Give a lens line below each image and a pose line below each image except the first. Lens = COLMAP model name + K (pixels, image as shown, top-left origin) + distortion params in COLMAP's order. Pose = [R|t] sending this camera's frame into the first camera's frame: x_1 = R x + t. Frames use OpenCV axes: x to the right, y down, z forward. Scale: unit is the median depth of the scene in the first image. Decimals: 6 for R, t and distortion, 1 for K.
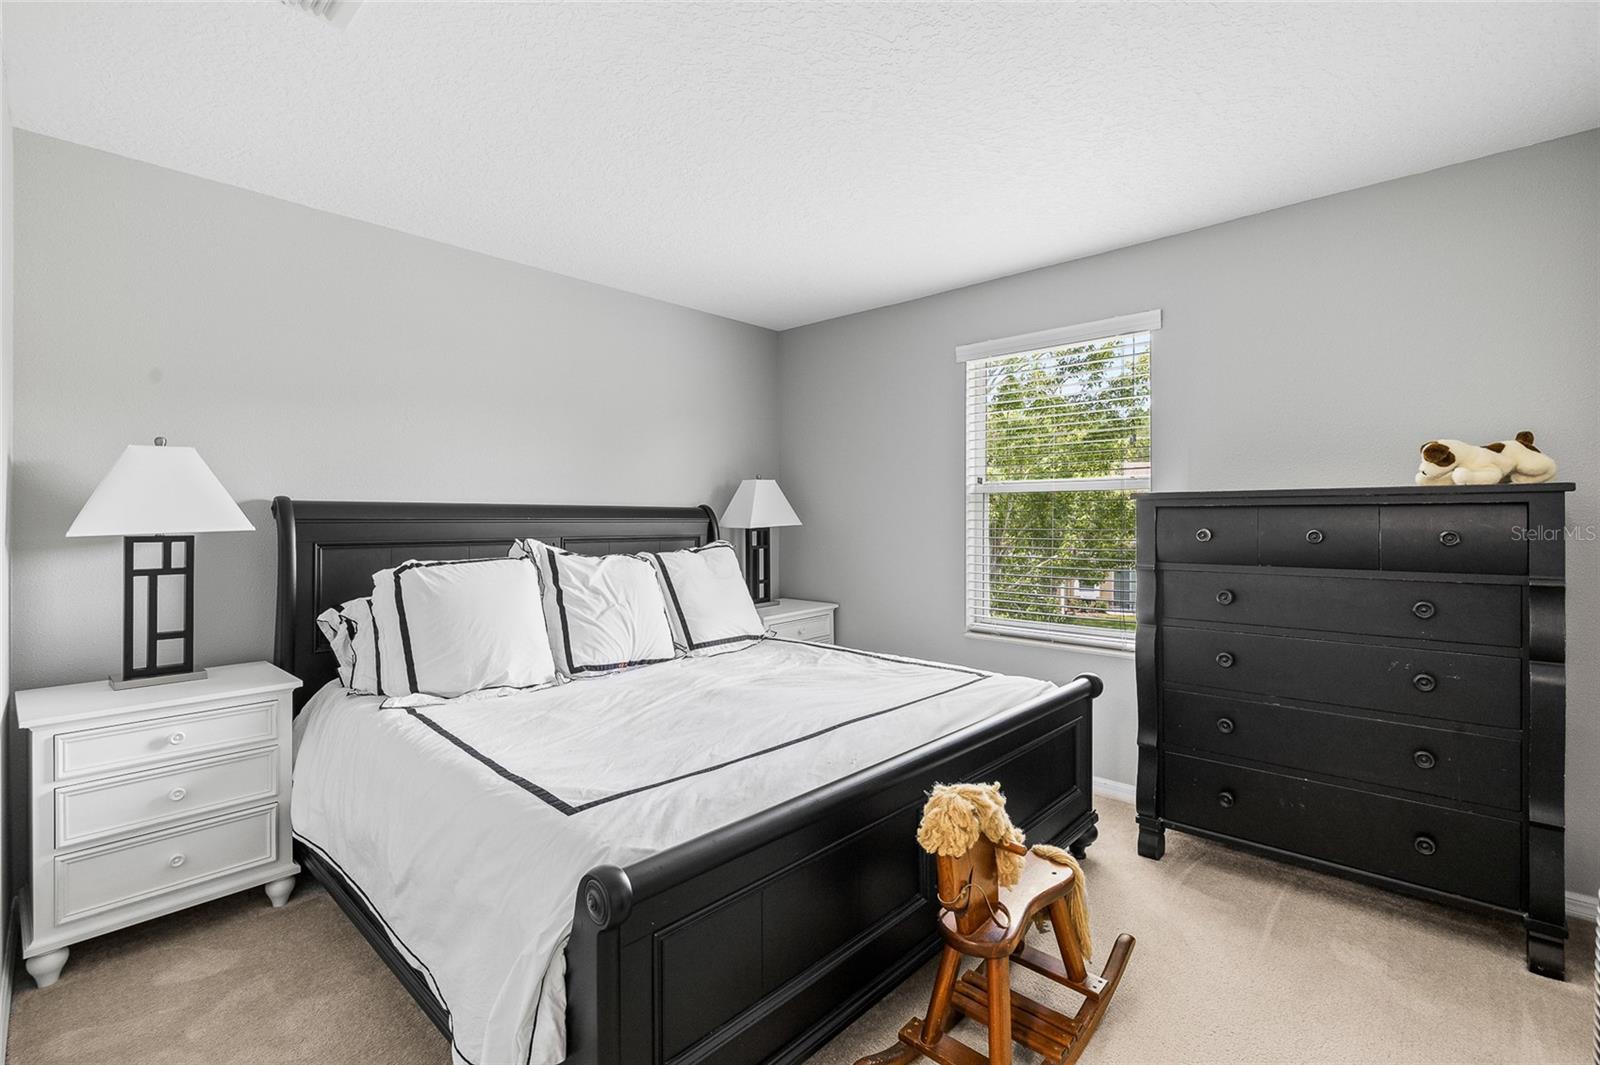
lens RADIAL K [[717.8, 0, 805.4], [0, 717.8, 507.9], [0, 0, 1]] dist [-0.001006, -0.000011]
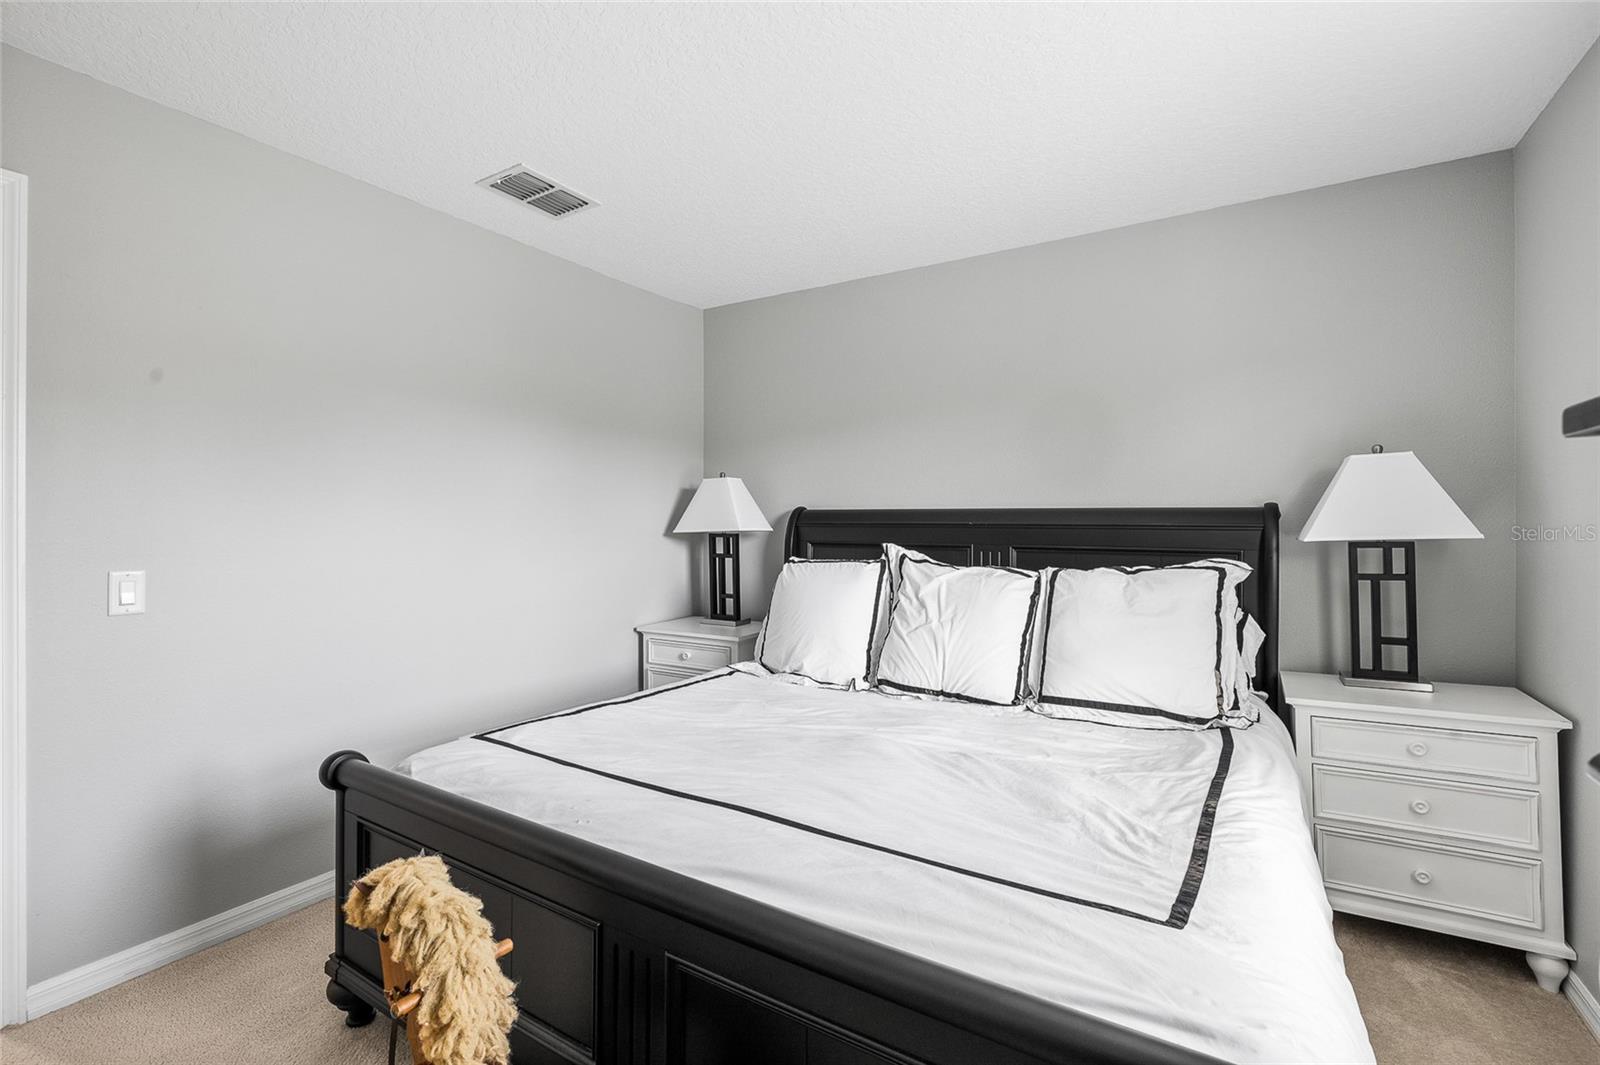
lens RADIAL K [[743.1, 0, 796.7], [0, 743.1, 490.7], [0, 0, 1]] dist [-0.000981, -0.000072]
pose [[0.172790, -0.041782, -0.984072, 0.639904], [0.011183, 0.999119, -0.040457, 0.010377], [0.984895, -0.004015, 0.173105, 0.715930]]
